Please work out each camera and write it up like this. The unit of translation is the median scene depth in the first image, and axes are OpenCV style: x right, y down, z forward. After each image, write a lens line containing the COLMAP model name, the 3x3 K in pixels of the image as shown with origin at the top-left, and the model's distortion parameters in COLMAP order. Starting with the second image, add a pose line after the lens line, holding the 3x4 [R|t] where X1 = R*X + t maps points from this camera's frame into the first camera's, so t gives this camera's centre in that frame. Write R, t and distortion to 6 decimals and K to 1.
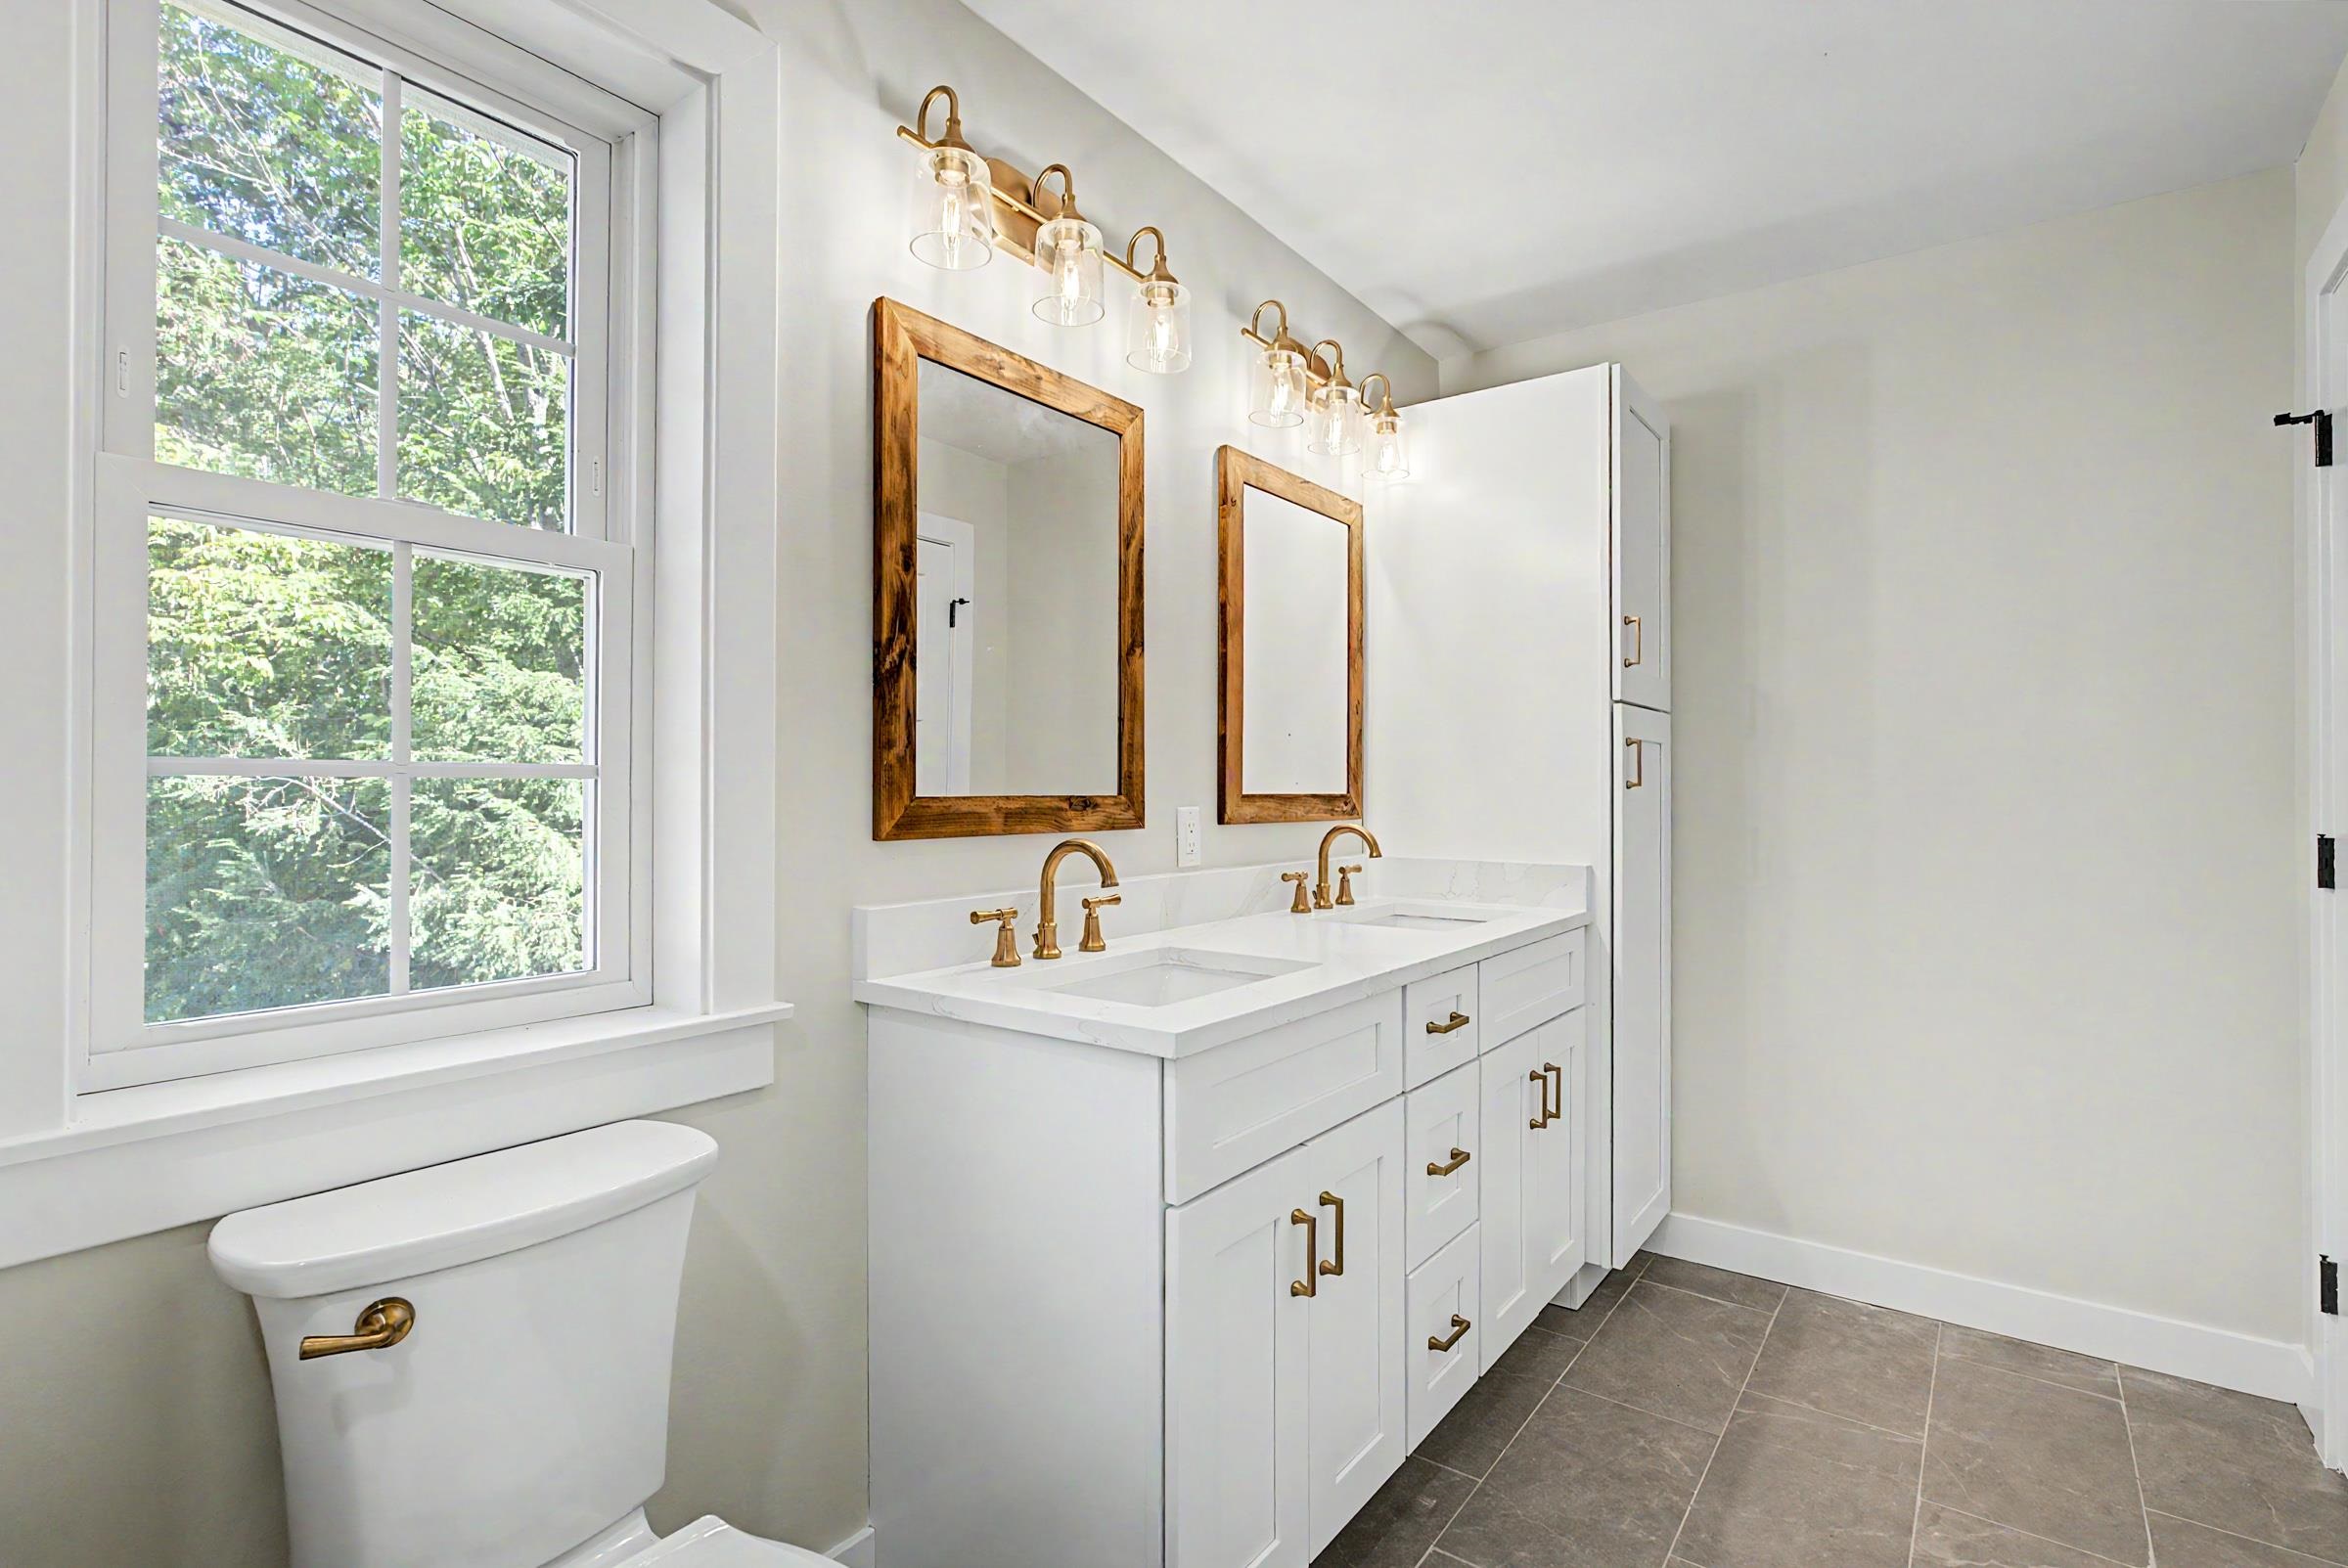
lens RADIAL K [[1115.7, 0, 1180.3], [0, 1115.7, 791.3], [0, 0, 1]] dist [-0.016577, 0.006779]
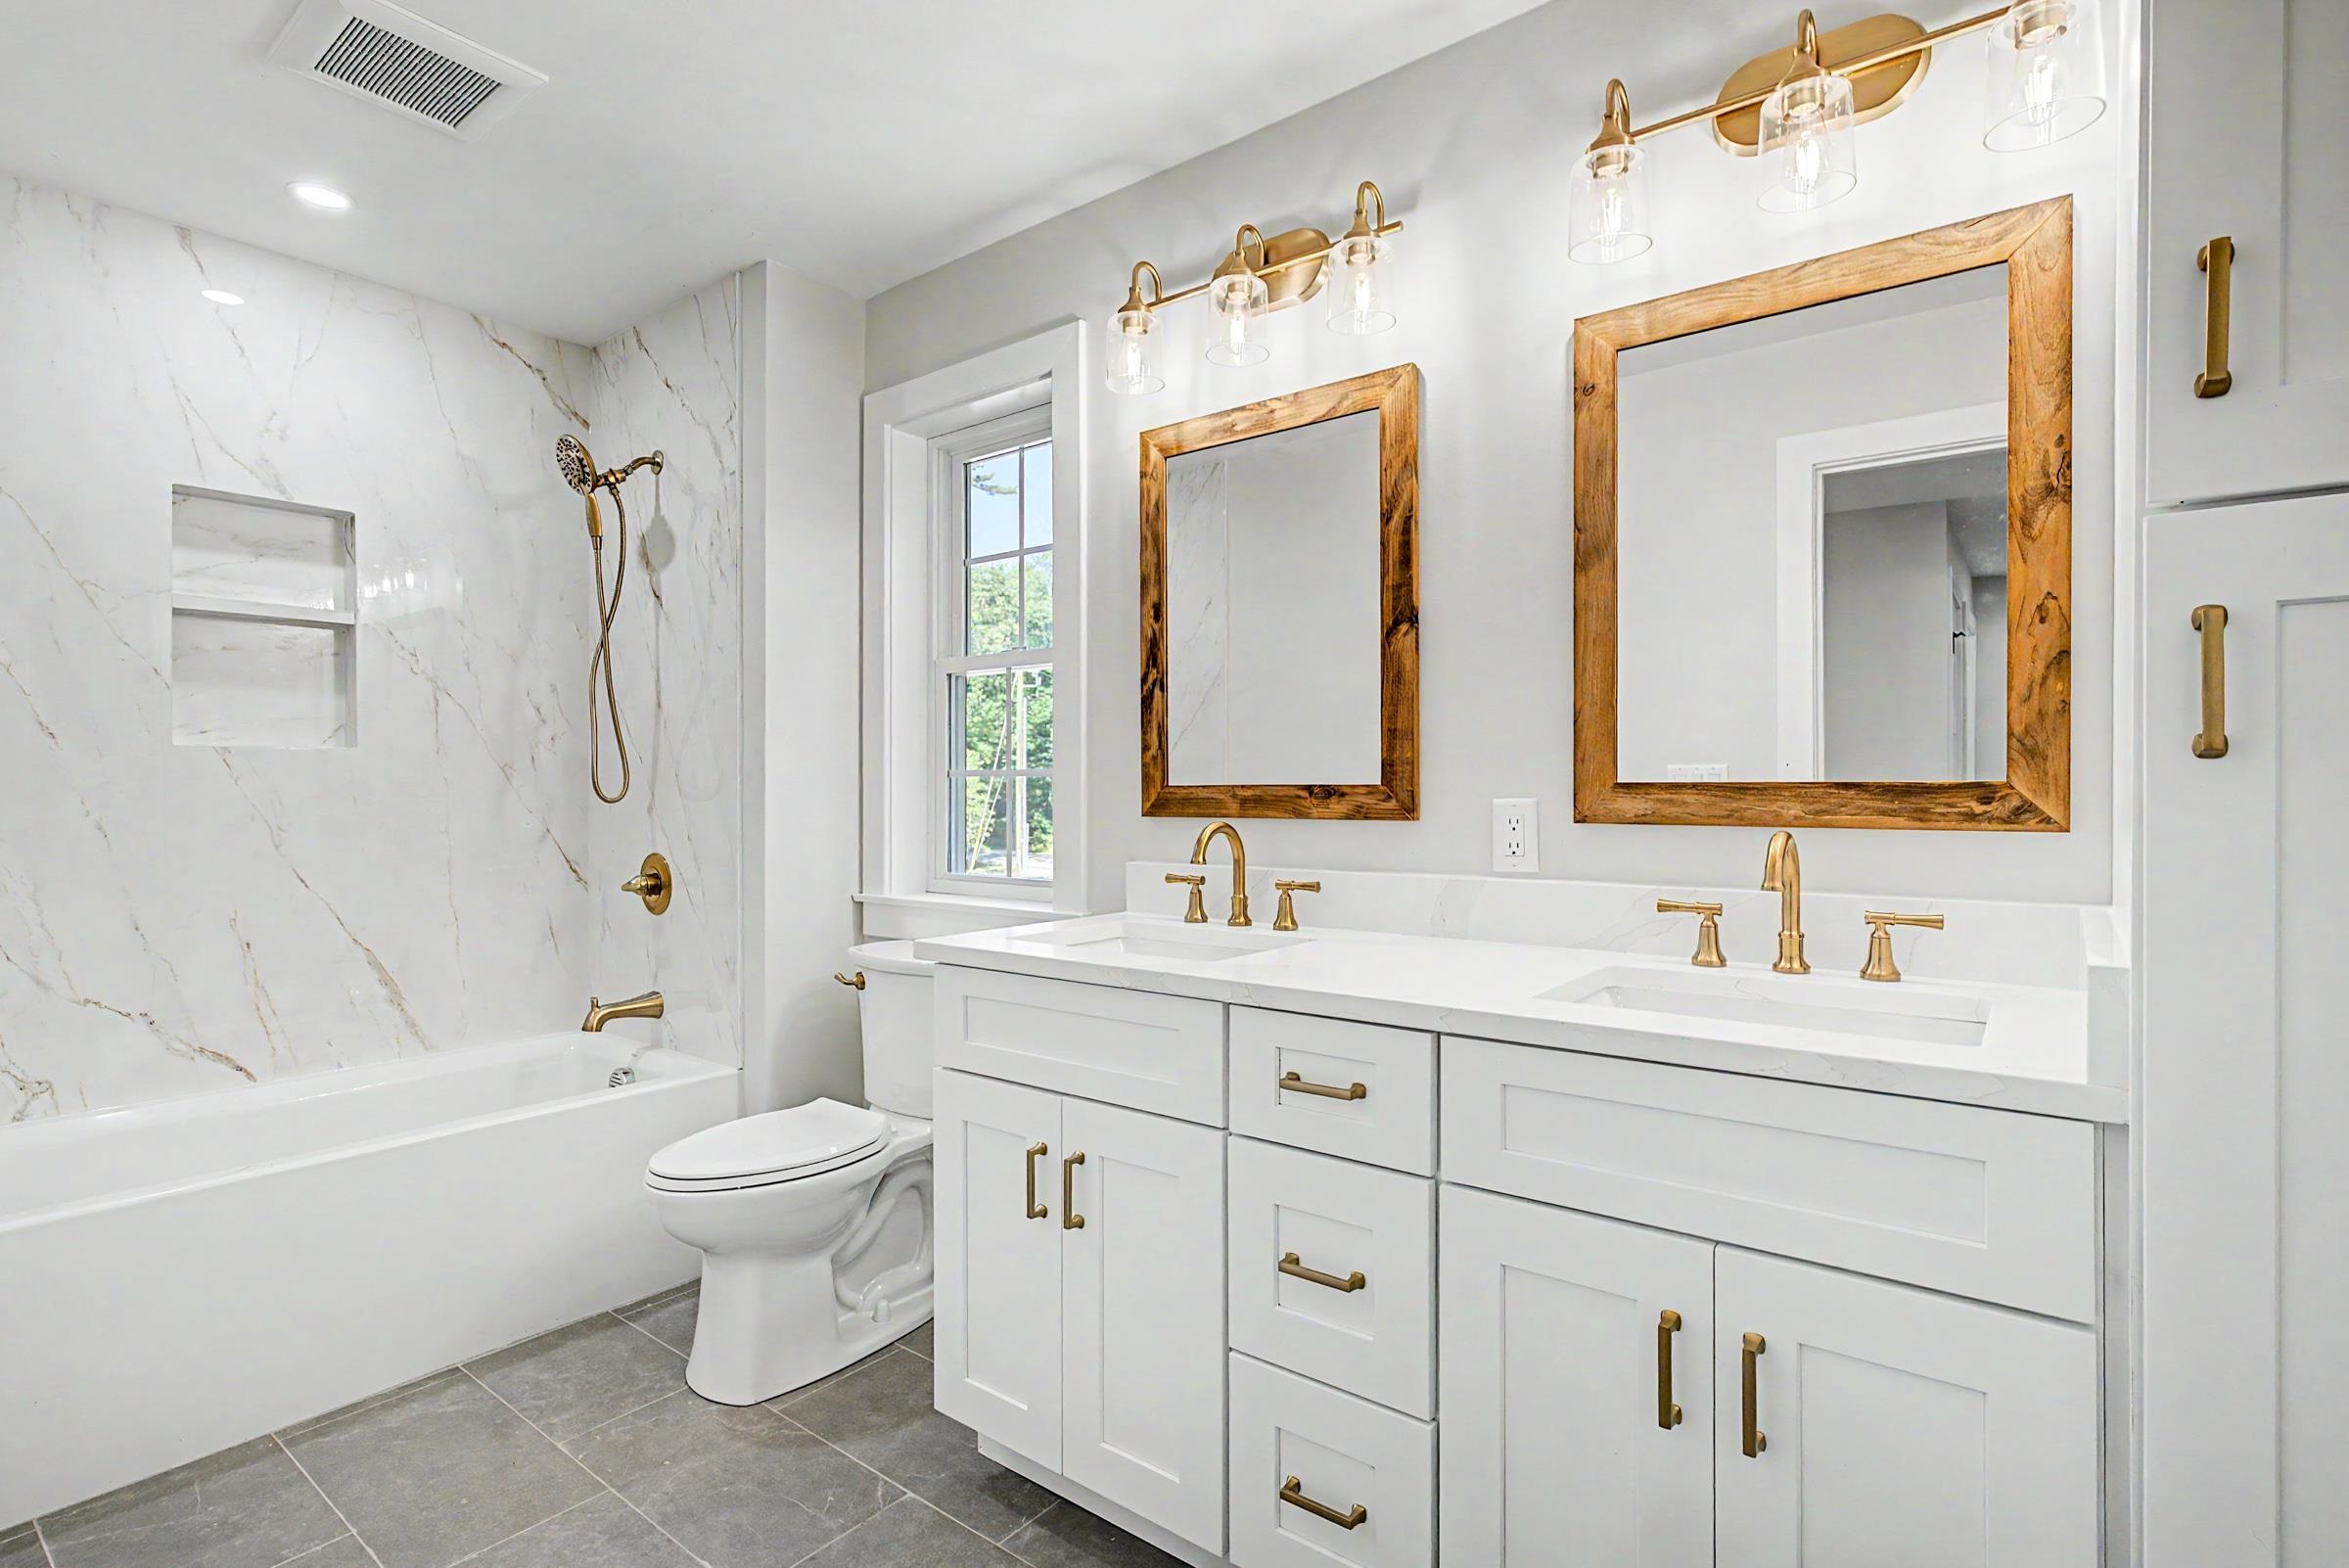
lens RADIAL K [[1116.3, 0, 1177.1], [0, 1116.3, 776.8], [0, 0, 1]] dist [-0.016577, 0.006779]
pose [[-0.025481, 0.003191, -0.999670, 1.025841], [0.010659, 0.999939, 0.002920, -0.008377], [0.999618, -0.010581, -0.025513, 0.955932]]
